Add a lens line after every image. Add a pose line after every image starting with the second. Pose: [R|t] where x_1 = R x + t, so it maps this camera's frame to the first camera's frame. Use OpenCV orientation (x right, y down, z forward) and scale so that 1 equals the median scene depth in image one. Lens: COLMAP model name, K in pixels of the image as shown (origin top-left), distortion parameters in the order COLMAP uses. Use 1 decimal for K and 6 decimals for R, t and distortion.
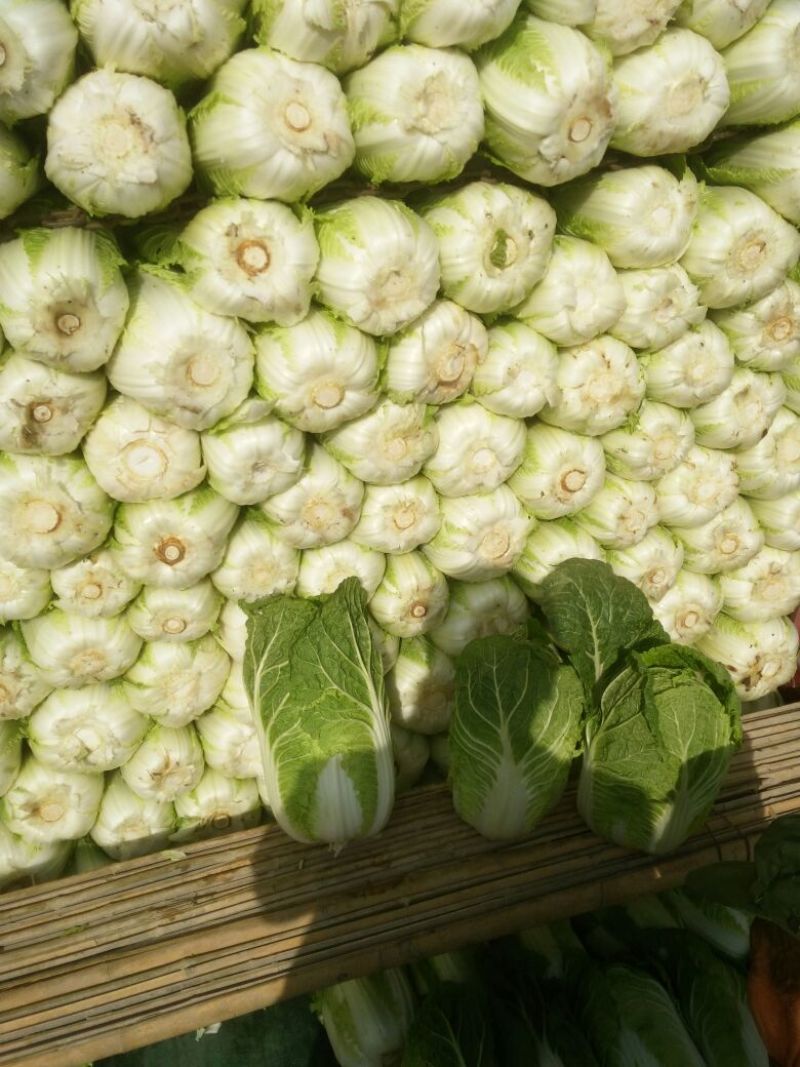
lens RADIAL K [[842.0, 0, 422.0], [0, 842.0, 549.0], [0, 0, 1]] dist [0.053025, -0.005531]
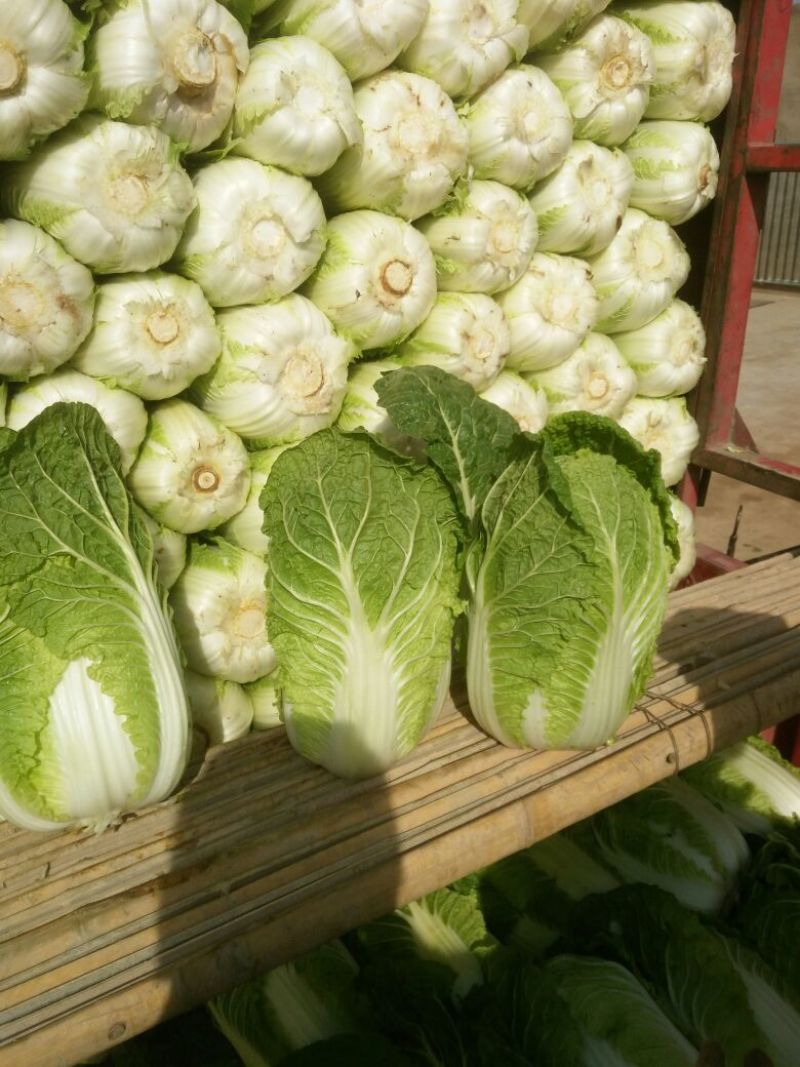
lens RADIAL K [[842.0, 0, 422.0], [0, 842.0, 549.0], [0, 0, 1]] dist [0.053025, -0.005531]
pose [[0.971510, -0.118575, 0.205204, 0.020956], [0.149945, 0.978042, -0.144742, 0.274595], [-0.183535, 0.171387, 0.967957, 0.328715]]
